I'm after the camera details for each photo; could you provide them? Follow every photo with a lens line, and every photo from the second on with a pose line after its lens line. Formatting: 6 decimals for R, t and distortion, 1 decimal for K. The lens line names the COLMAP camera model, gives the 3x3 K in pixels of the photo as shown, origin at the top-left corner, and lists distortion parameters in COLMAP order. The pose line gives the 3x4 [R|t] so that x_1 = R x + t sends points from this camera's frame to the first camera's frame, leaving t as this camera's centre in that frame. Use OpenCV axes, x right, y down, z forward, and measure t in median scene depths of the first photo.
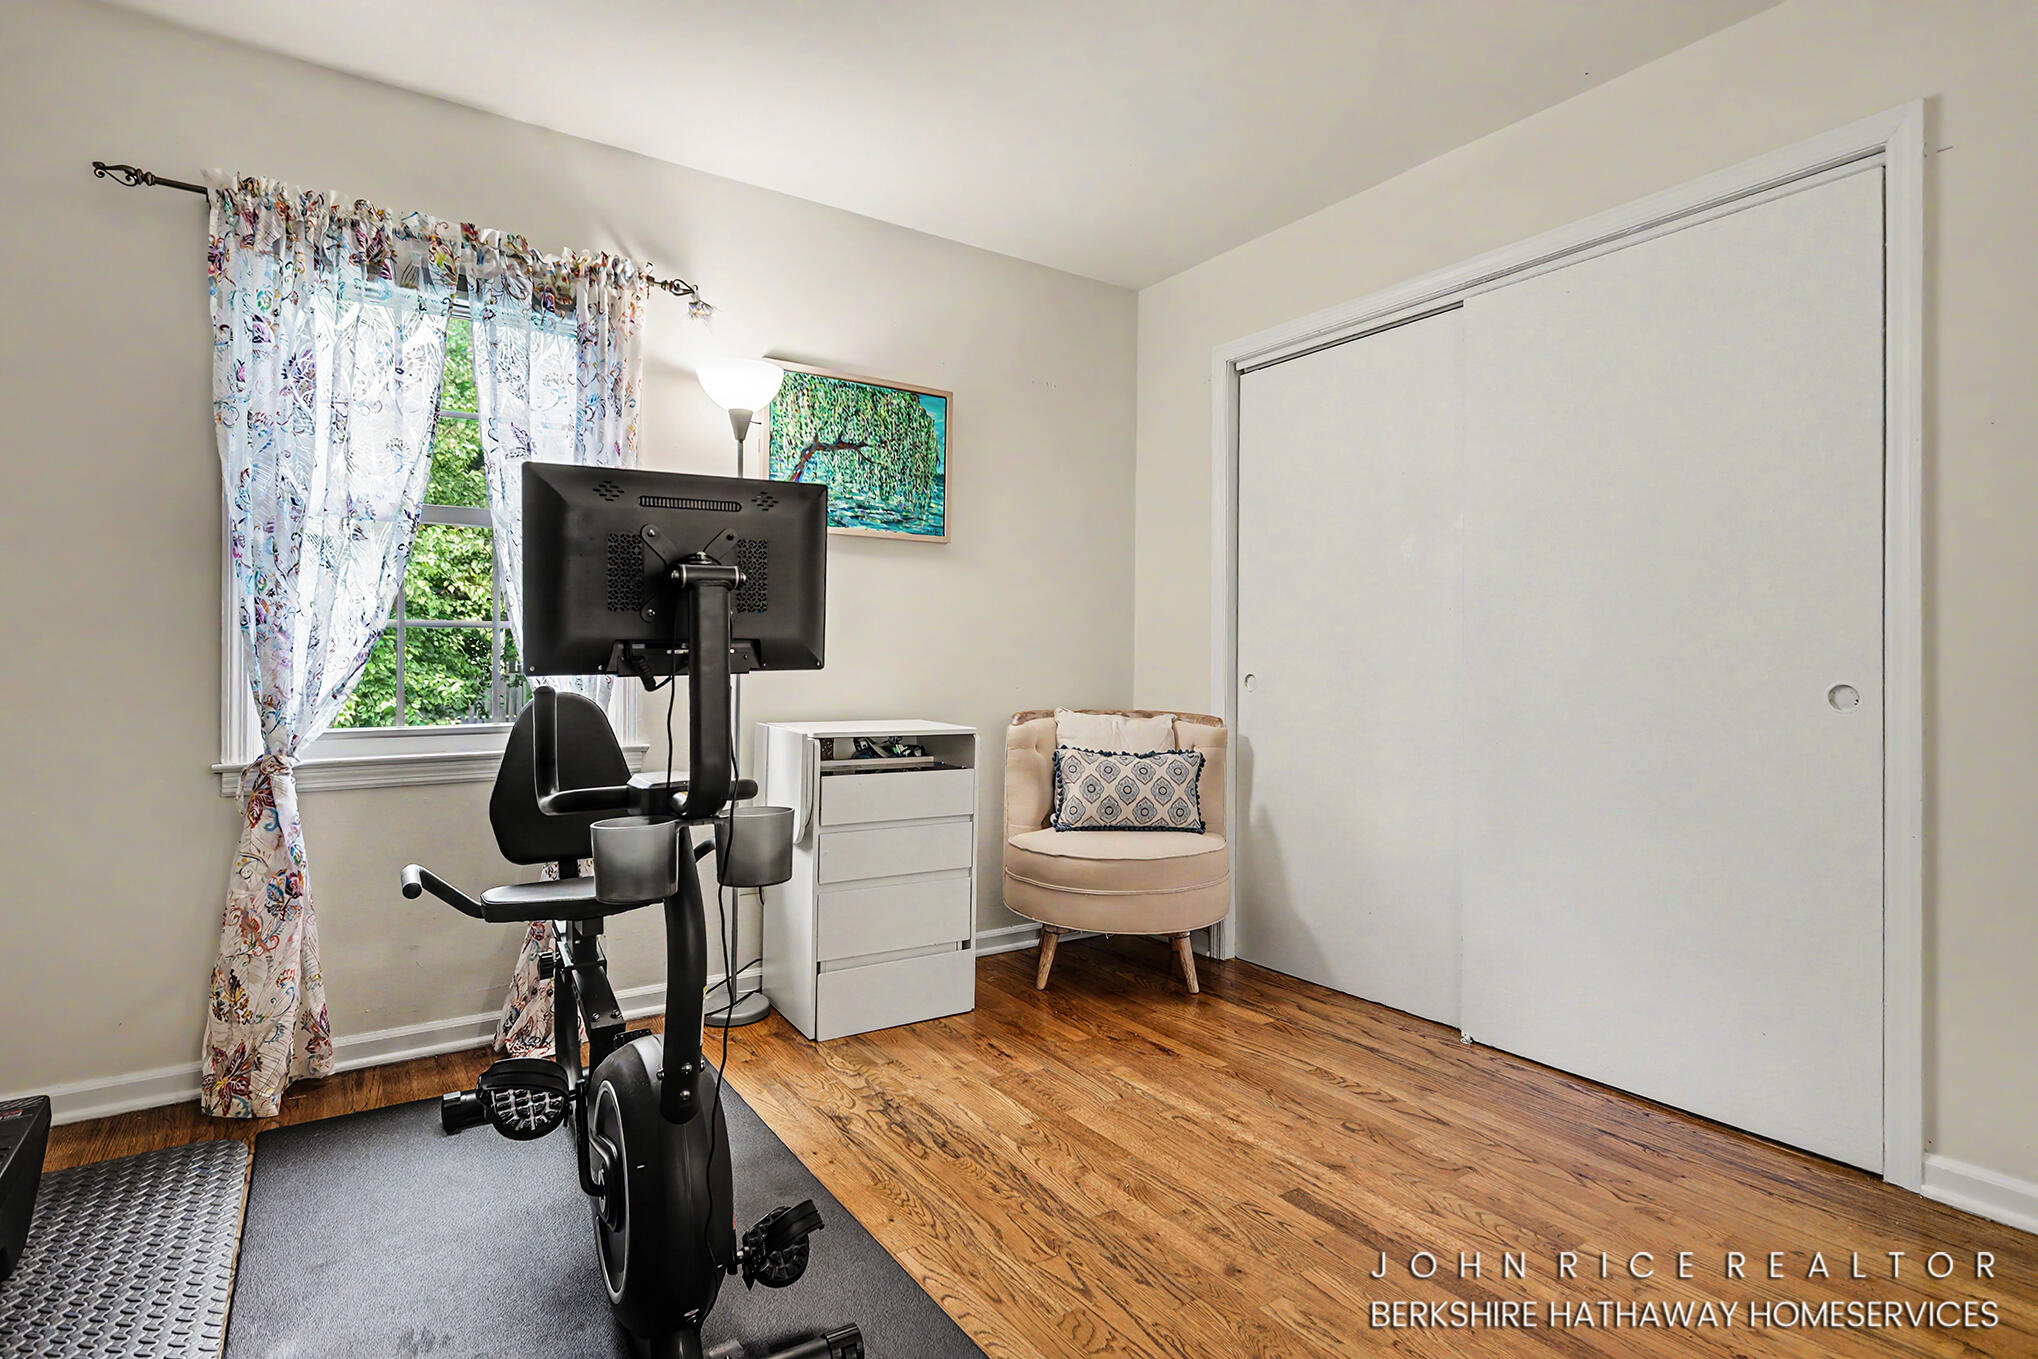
lens RADIAL K [[1065.4, 0, 1019.0], [0, 1065.4, 679.5], [0, 0, 1]] dist [-0.000129, 0.000067]
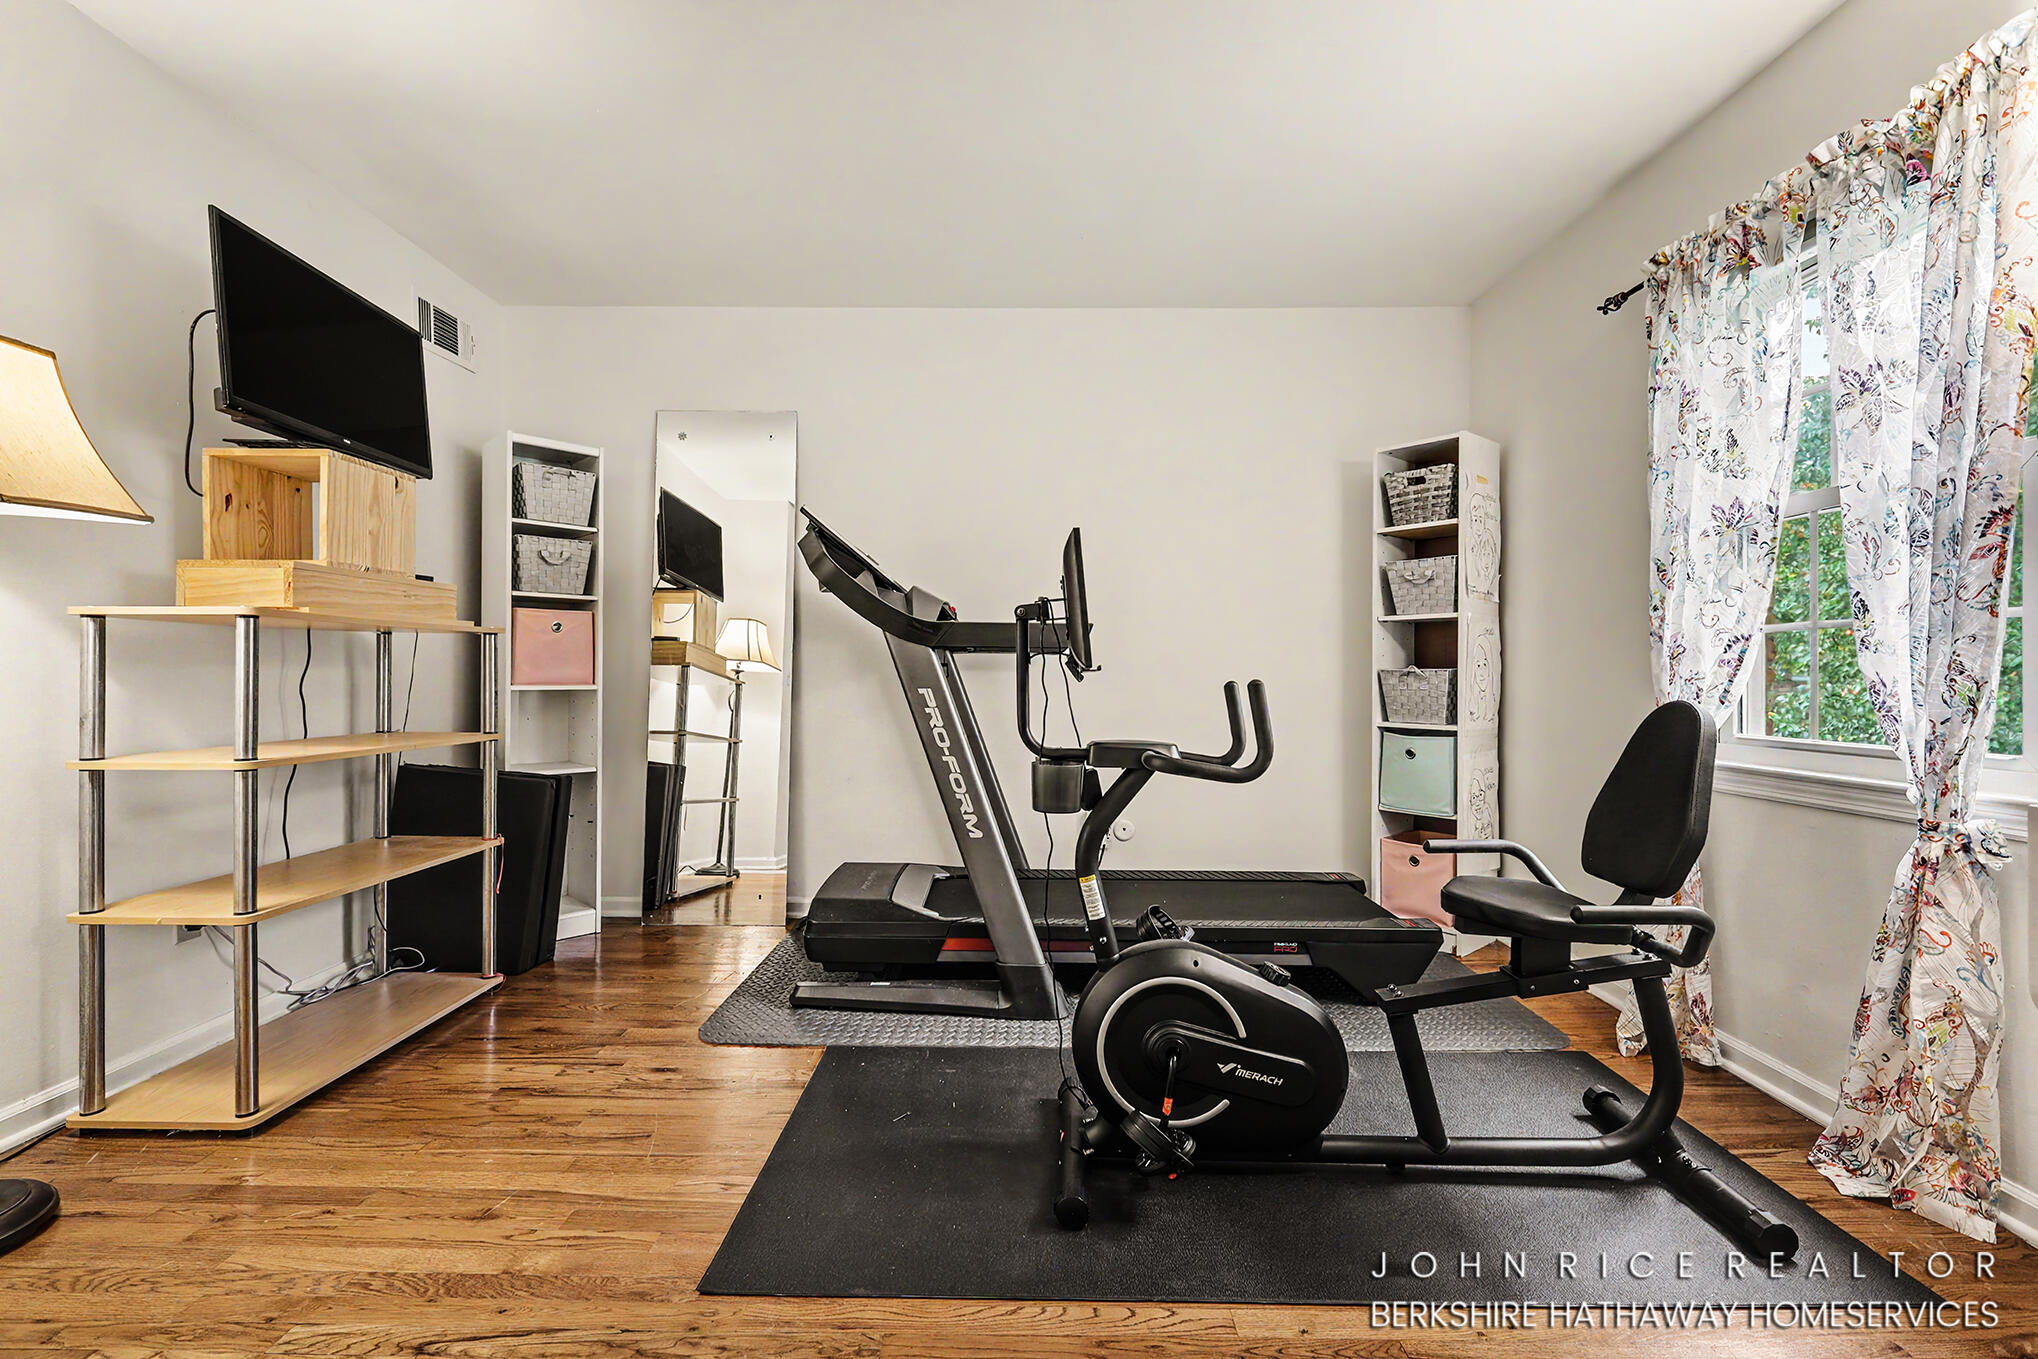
lens RADIAL K [[879.2, 0, 1012.6], [0, 879.2, 686.7], [0, 0, 1]] dist [0.002875, 0.000186]
pose [[-0.562014, 0.005742, -0.827108, 0.467625], [-0.009857, 0.999858, 0.013639, 0.001941], [0.827069, 0.015818, -0.561878, 0.921230]]
